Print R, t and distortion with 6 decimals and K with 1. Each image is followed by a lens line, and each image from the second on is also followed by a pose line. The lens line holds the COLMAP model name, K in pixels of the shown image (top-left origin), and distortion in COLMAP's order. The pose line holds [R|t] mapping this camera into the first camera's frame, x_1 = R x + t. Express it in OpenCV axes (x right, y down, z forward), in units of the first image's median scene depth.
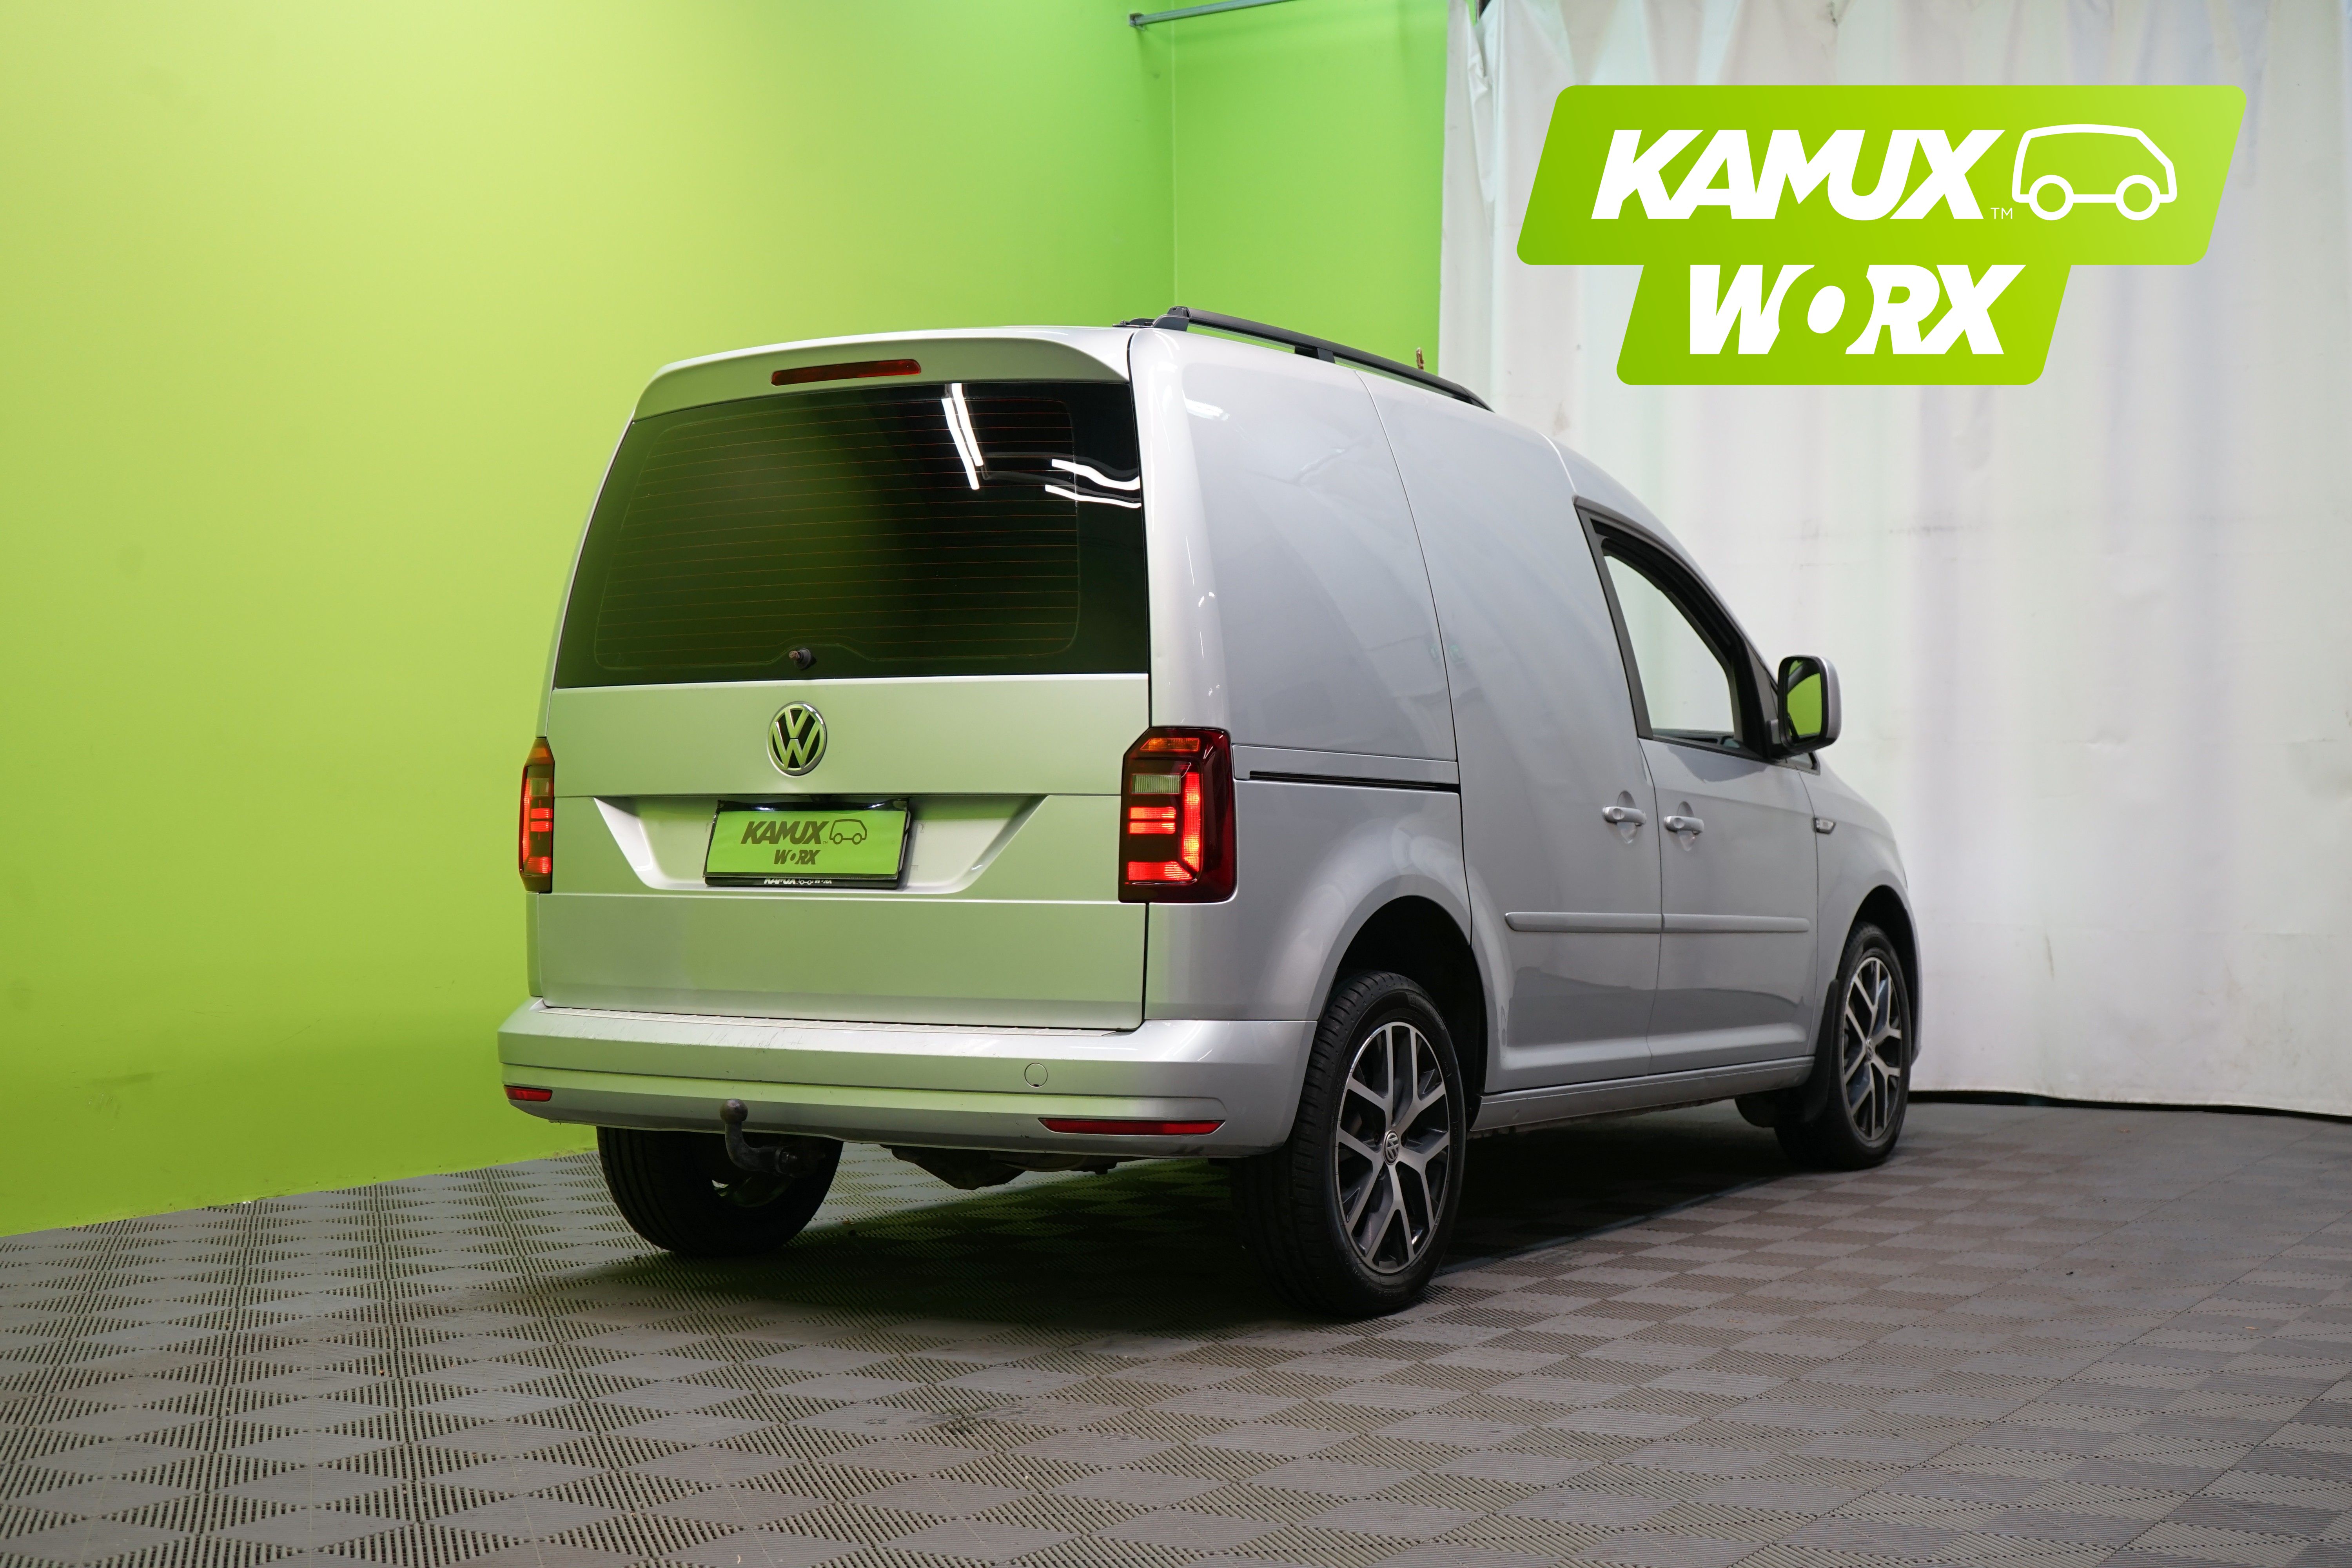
lens RADIAL K [[3235.1, 0, 1176.0], [0, 3235.1, 784.0], [0, 0, 1]] dist [0.027433, 0.028429]
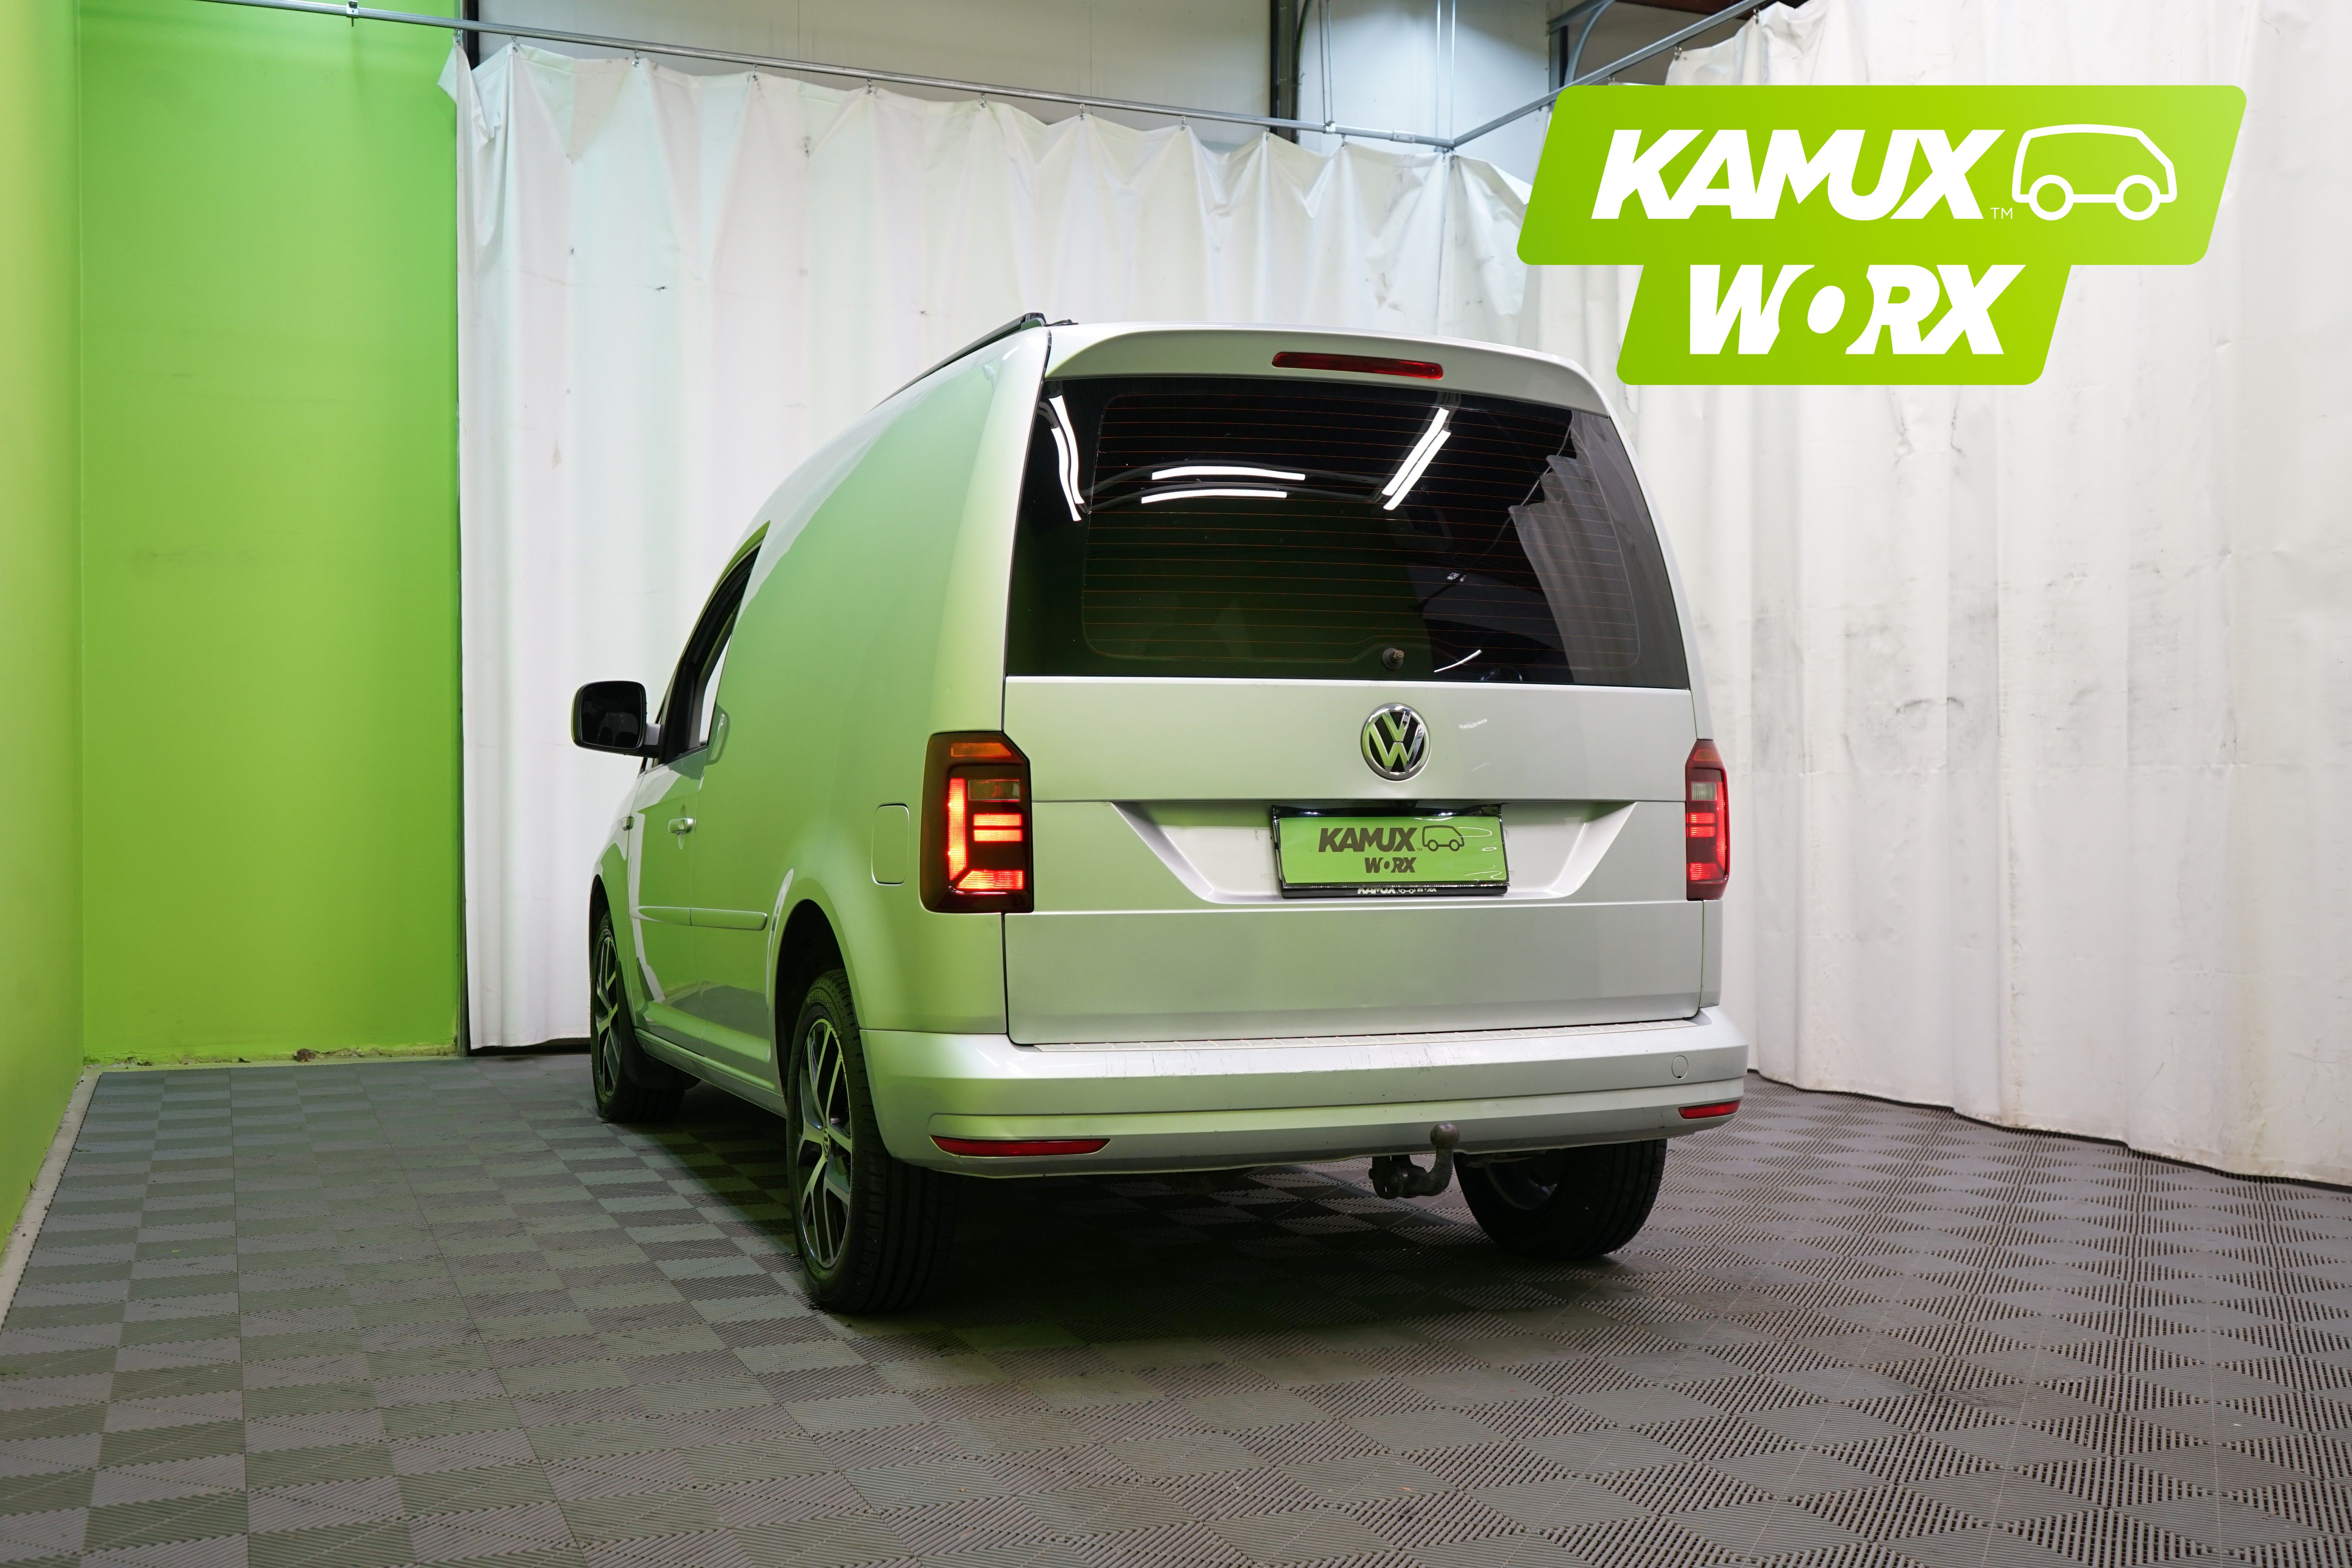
lens RADIAL K [[2633.8, 0, 1176.0], [0, 2633.8, 784.0], [0, 0, 1]] dist [-0.022666, -0.016359]
pose [[0.589987, 0.009878, 0.807352, -0.785366], [-0.004946, 0.999951, -0.008620, 0.005565], [-0.807397, 0.001092, 0.590007, 0.590390]]
